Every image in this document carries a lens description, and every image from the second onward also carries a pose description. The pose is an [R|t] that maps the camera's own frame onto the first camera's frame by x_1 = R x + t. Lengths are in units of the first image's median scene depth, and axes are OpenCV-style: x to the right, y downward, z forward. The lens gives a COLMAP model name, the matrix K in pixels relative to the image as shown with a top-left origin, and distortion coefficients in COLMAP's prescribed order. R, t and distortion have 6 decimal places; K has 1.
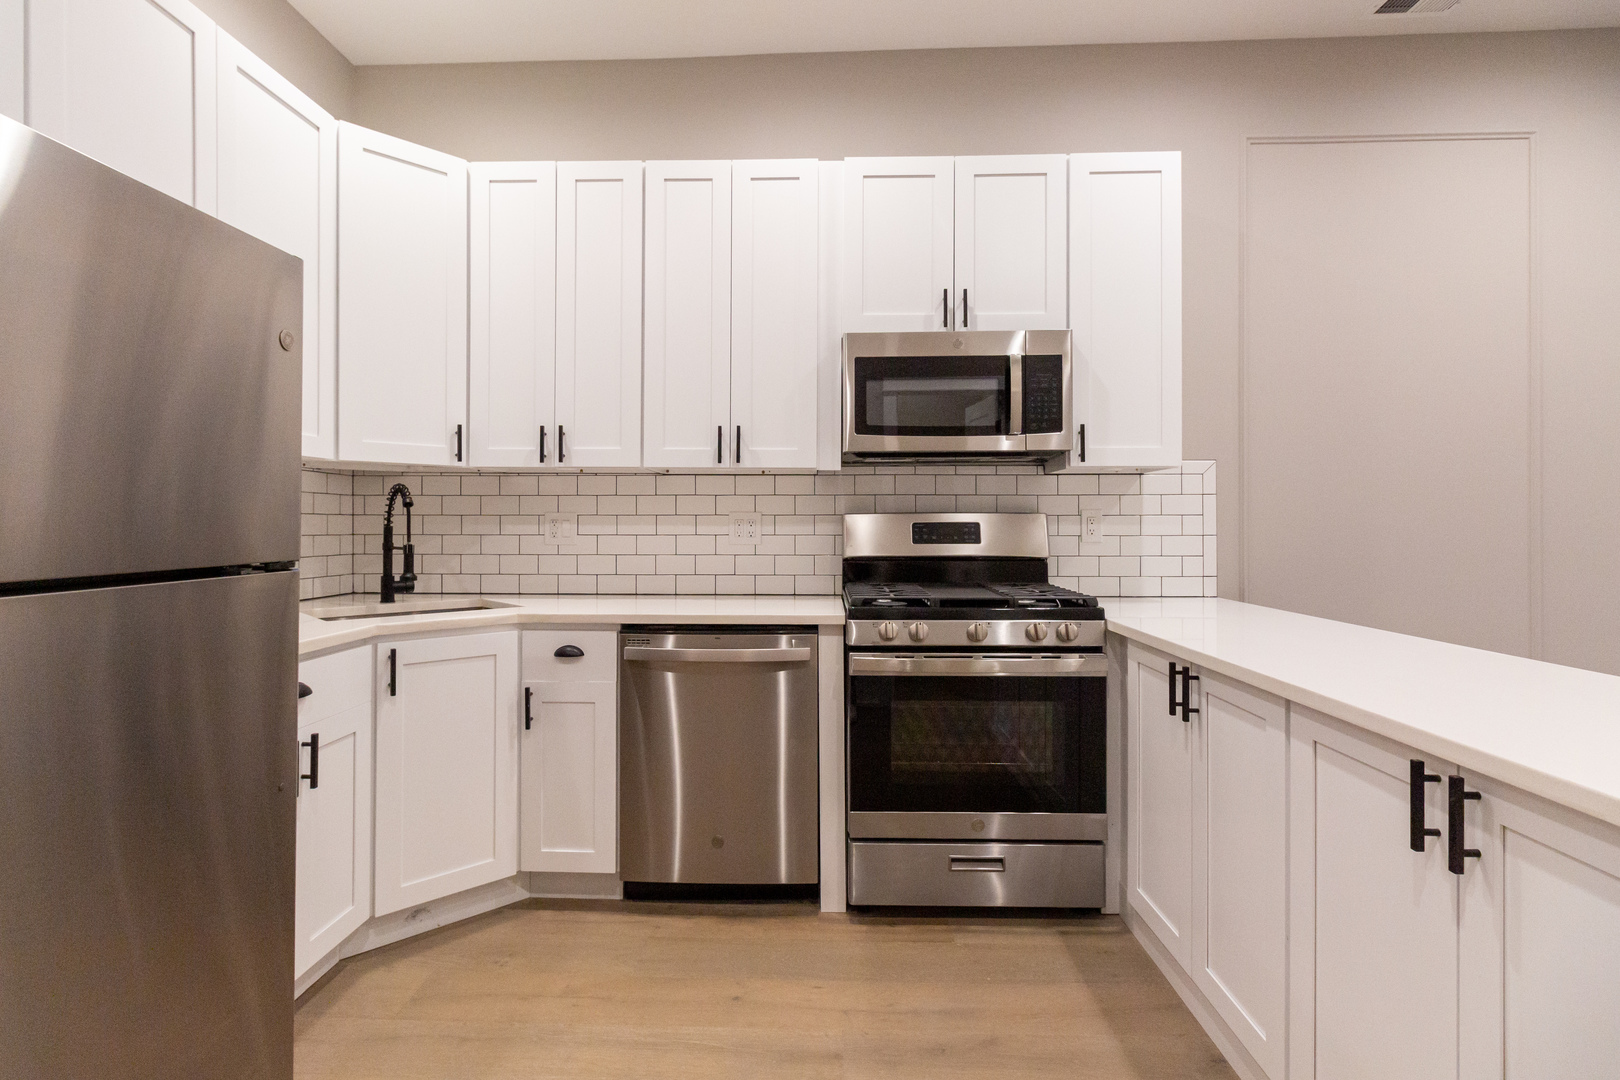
lens RADIAL K [[758.0, 0, 800.8], [0, 758.0, 515.1], [0, 0, 1]] dist [0.005490, 0.002349]
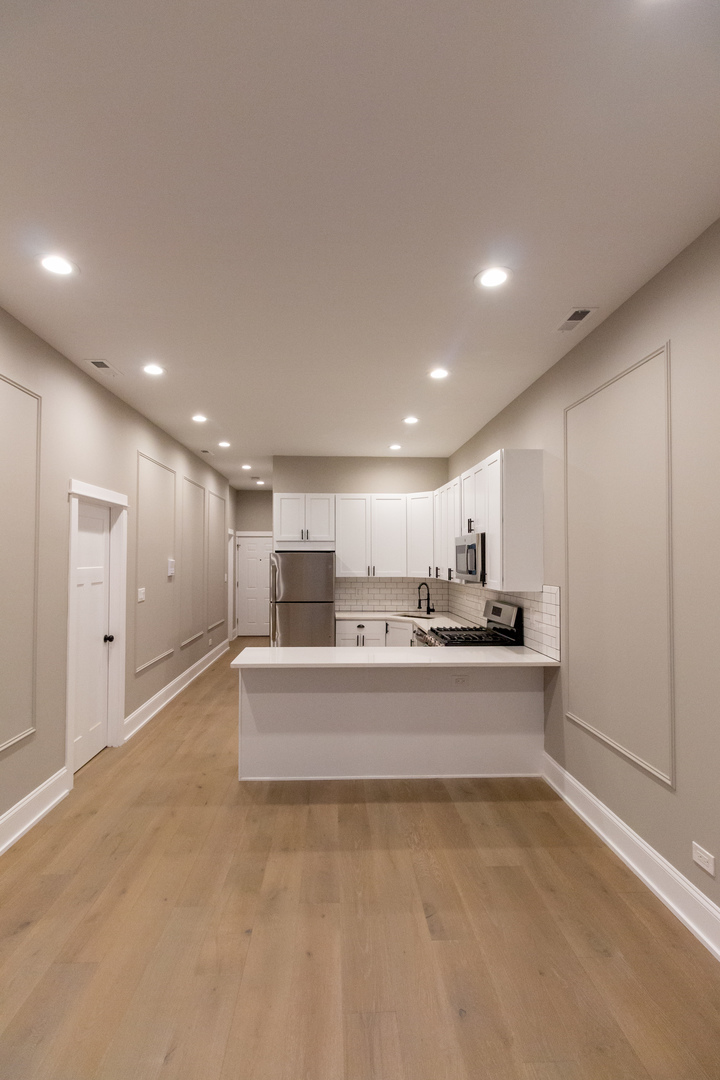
lens RADIAL K [[517.9, 0, 358.2], [0, 517.9, 545.2], [0, 0, 1]] dist [0.014443, -0.000202]
pose [[0.092819, -0.024392, -0.995384, 1.998844], [0.001052, 0.999702, -0.024400, -0.163295], [0.995682, 0.001217, 0.092817, 0.456185]]
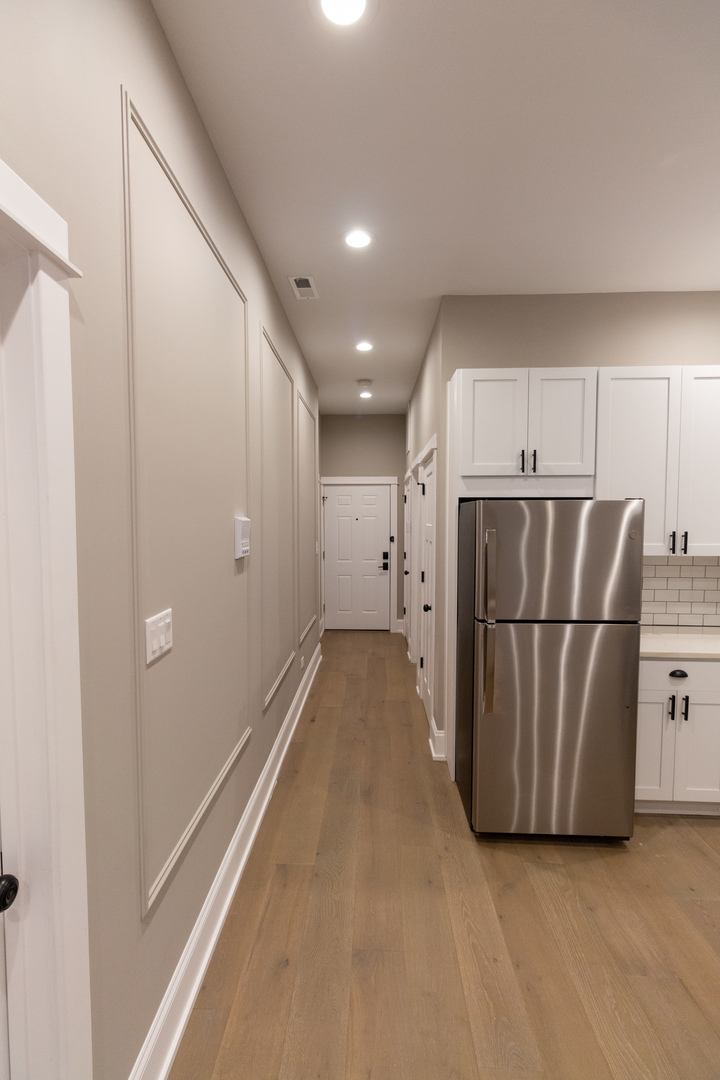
lens RADIAL K [[505.3, 0, 364.8], [0, 505.3, 544.0], [0, 0, 1]] dist [0.005490, 0.002349]
pose [[0.023749, 0.051439, -0.998394, 0.534630], [0.003280, 0.998666, 0.051531, -0.154743], [0.999713, -0.004498, 0.023548, 0.041861]]
